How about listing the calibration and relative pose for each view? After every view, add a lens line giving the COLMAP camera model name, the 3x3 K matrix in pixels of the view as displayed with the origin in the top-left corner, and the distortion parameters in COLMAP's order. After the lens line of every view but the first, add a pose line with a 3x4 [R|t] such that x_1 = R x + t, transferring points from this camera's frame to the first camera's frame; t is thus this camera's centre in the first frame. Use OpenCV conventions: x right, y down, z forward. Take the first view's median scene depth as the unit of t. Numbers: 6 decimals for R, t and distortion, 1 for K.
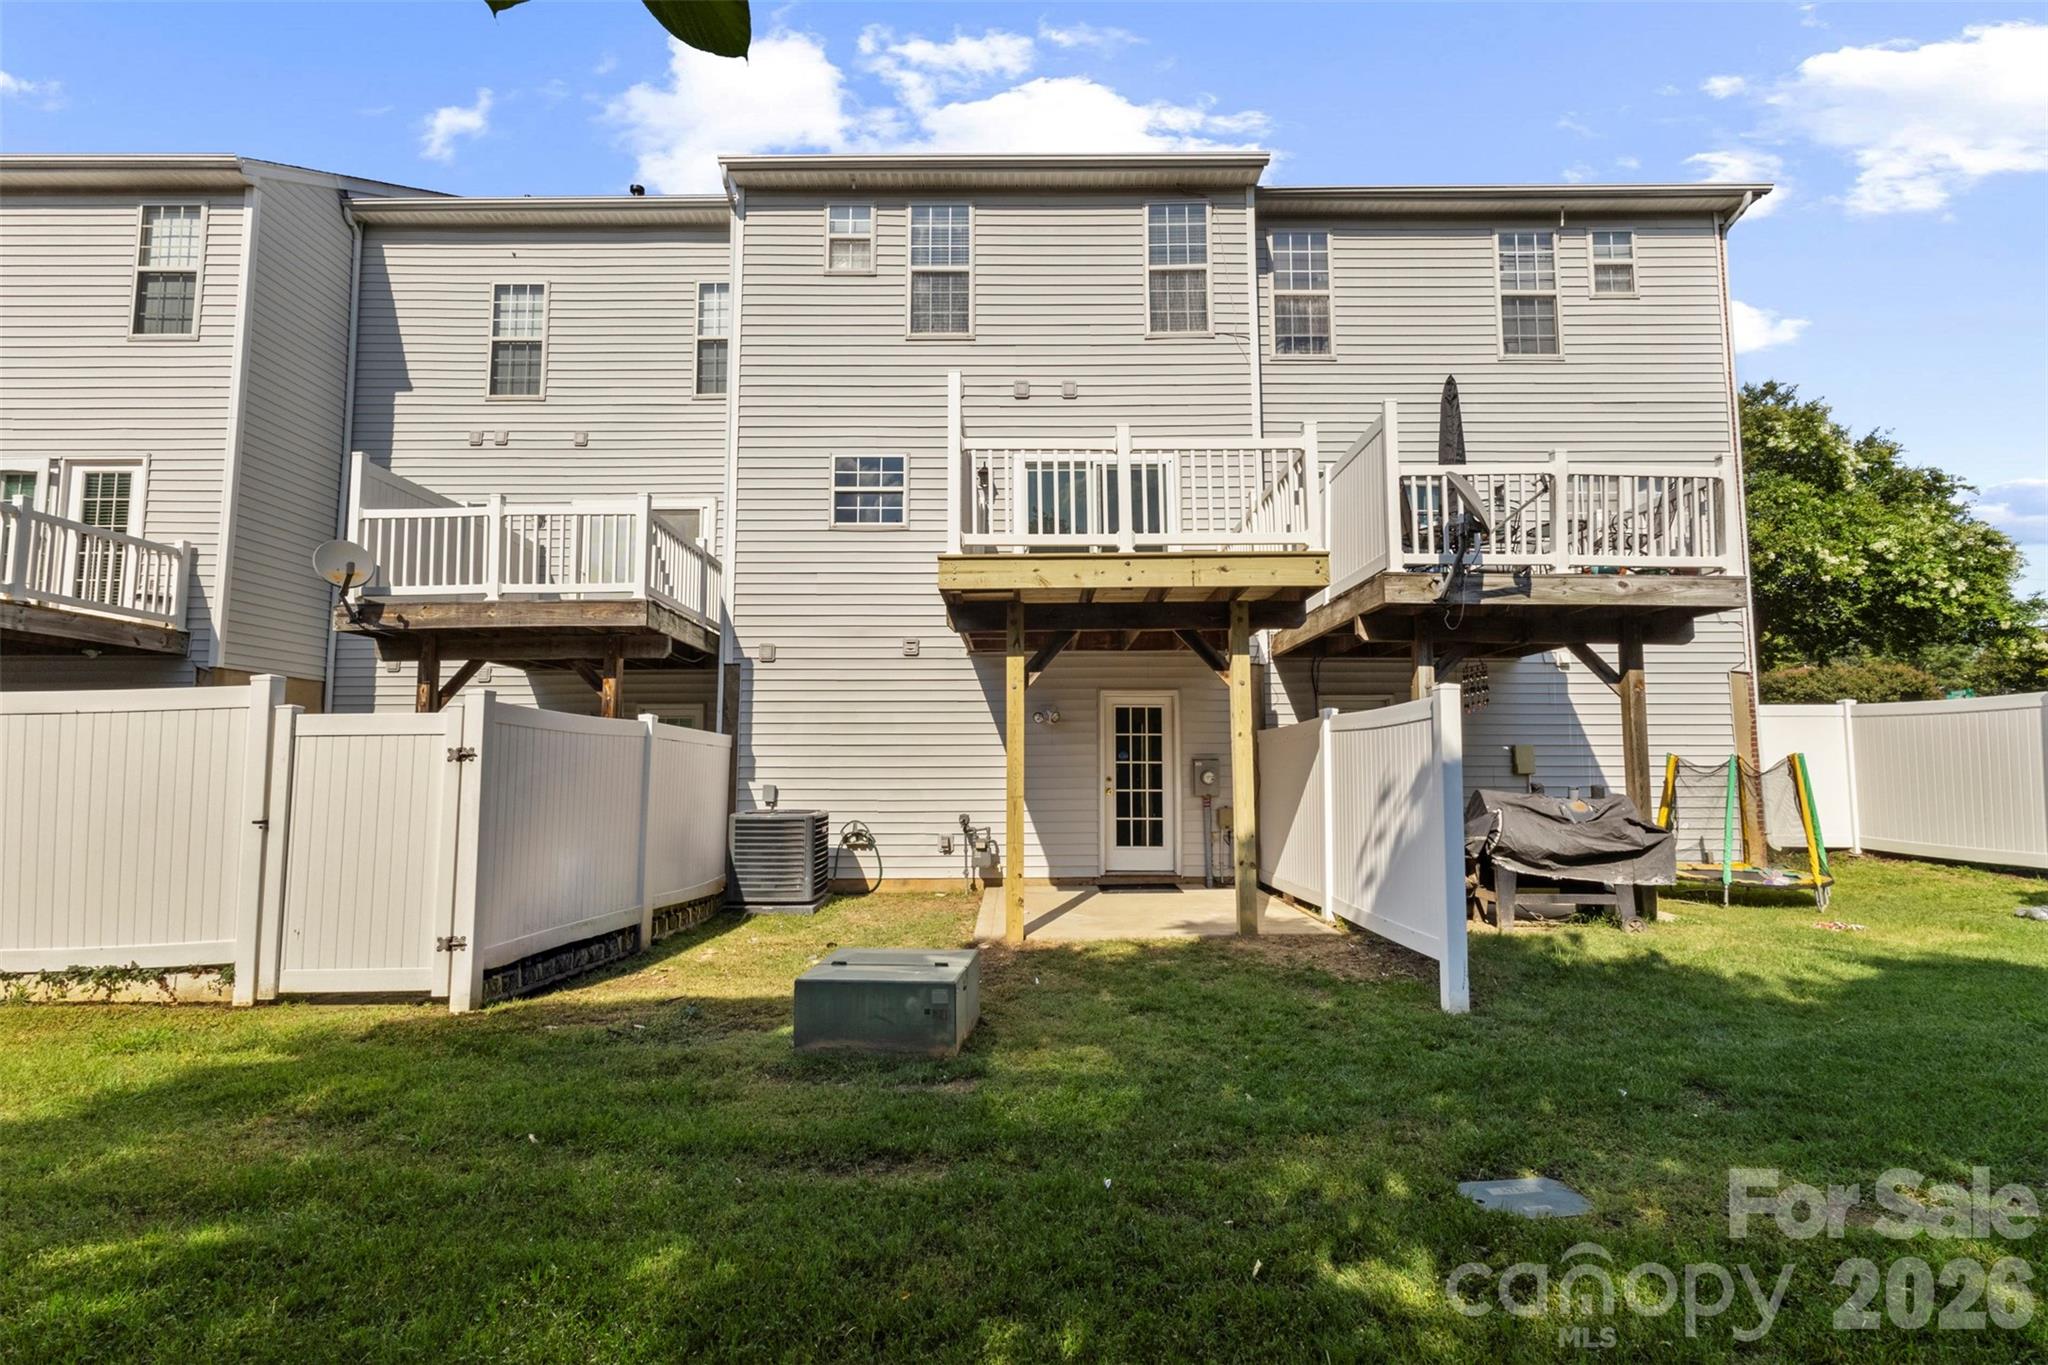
lens RADIAL K [[954.9, 0, 1021.4], [0, 954.9, 697.1], [0, 0, 1]] dist [0.005300, 0.000648]
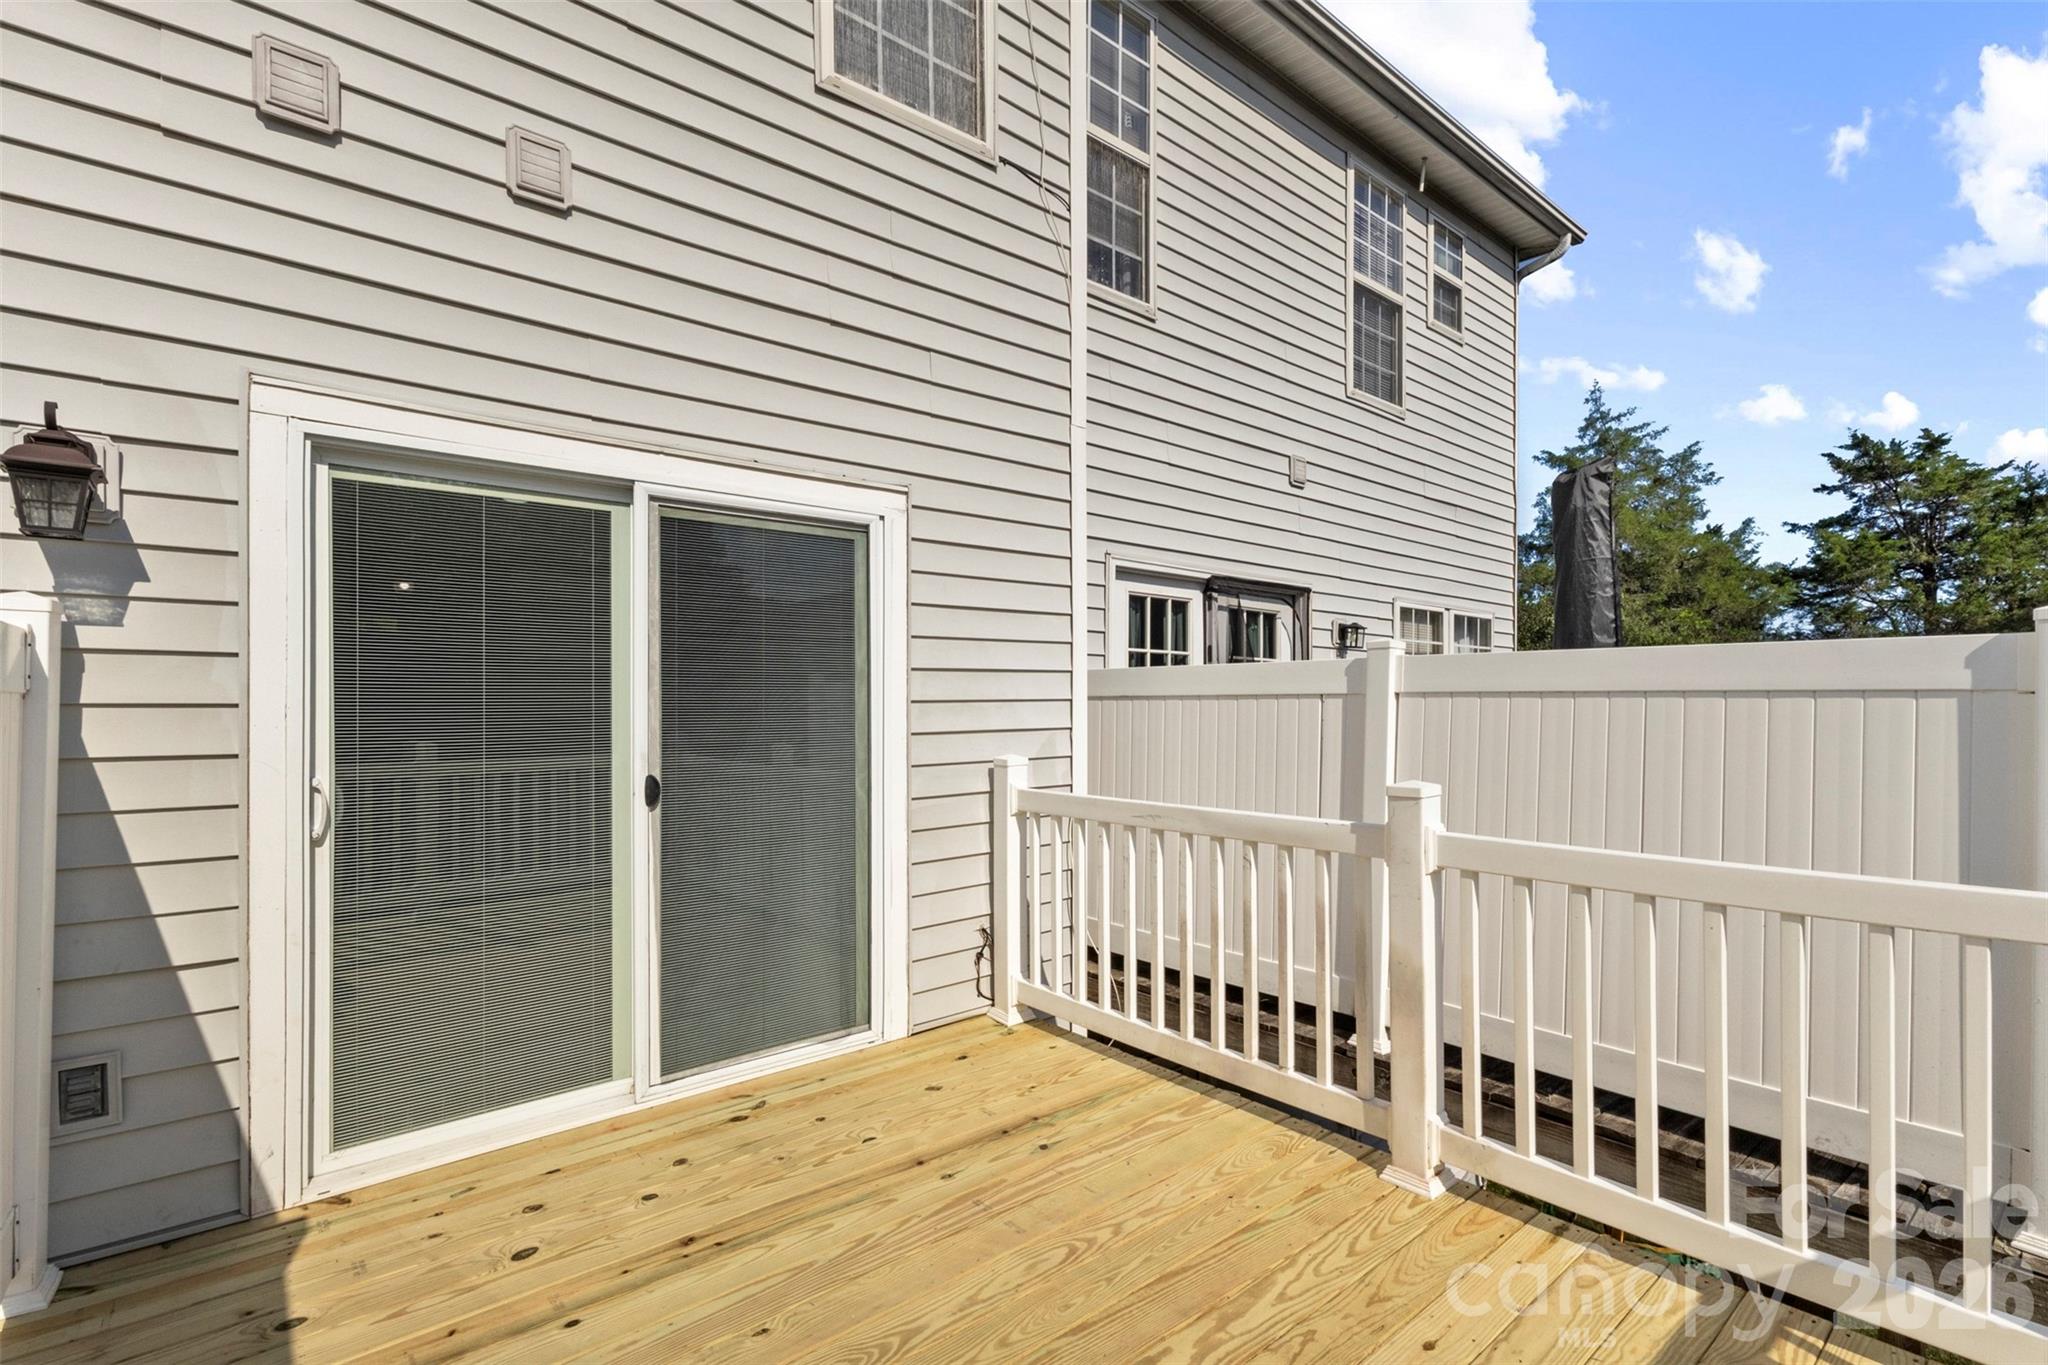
lens RADIAL K [[954.9, 0, 1021.4], [0, 954.9, 697.1], [0, 0, 1]] dist [0.005300, 0.000648]
pose [[0.759958, 0.006610, 0.649939, -0.015752], [-0.055119, 0.997002, 0.054309, -0.211516], [-0.647631, -0.077096, 0.758043, 0.740471]]
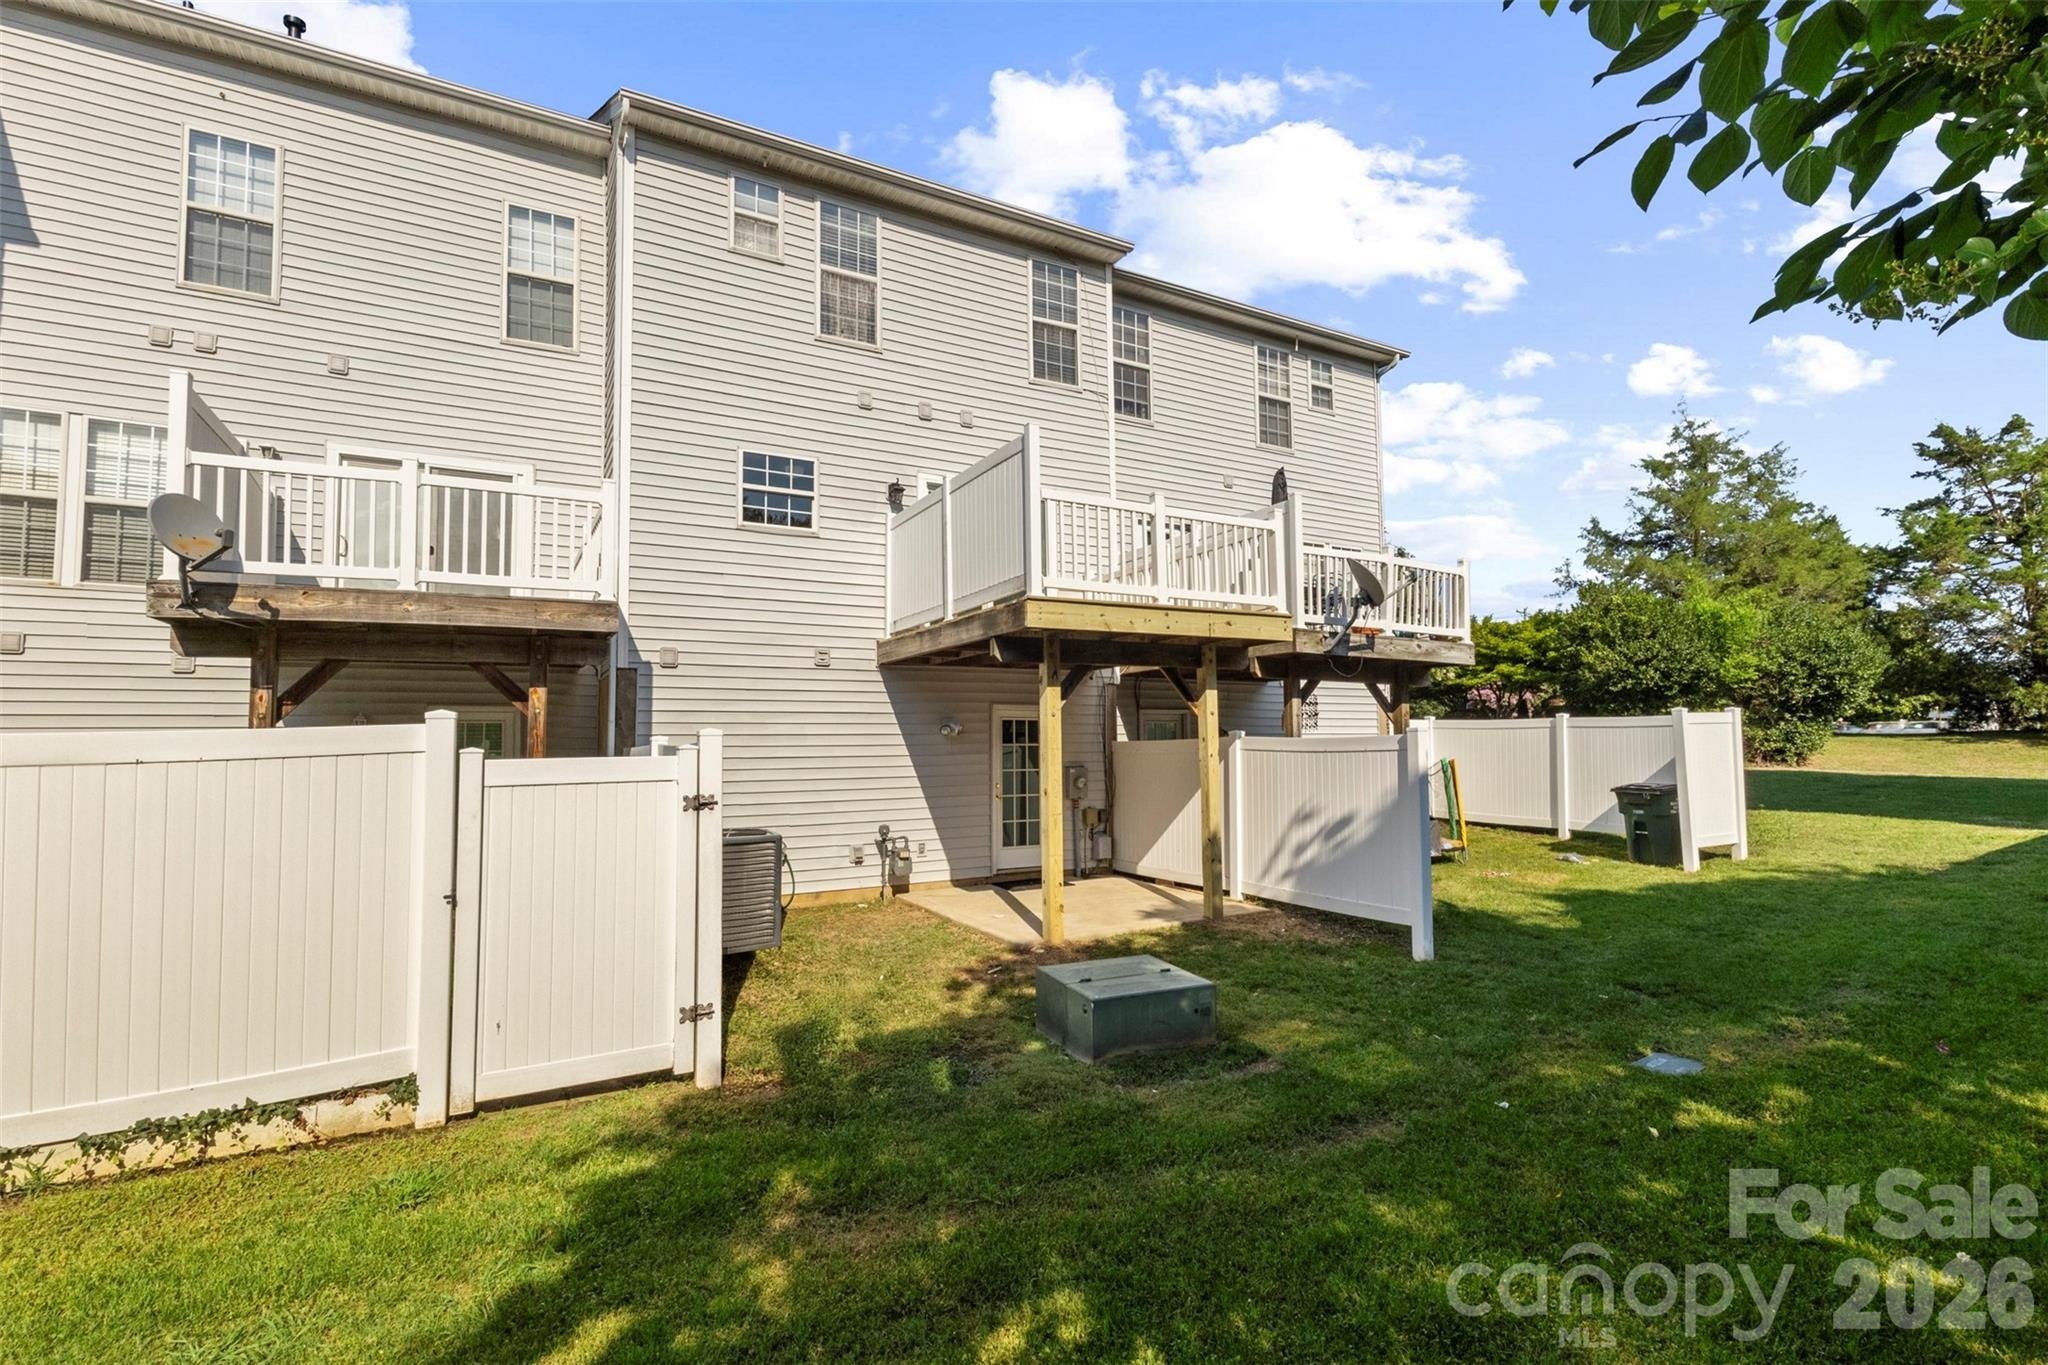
lens RADIAL K [[951.6, 0, 1024.7], [0, 951.6, 701.6], [0, 0, 1]] dist [0.001595, 0.004102]
pose [[0.871781, 0.016983, 0.489602, -0.413901], [-0.031912, 0.999245, 0.022162, -0.035227], [-0.488856, -0.034945, 0.871664, 0.040760]]
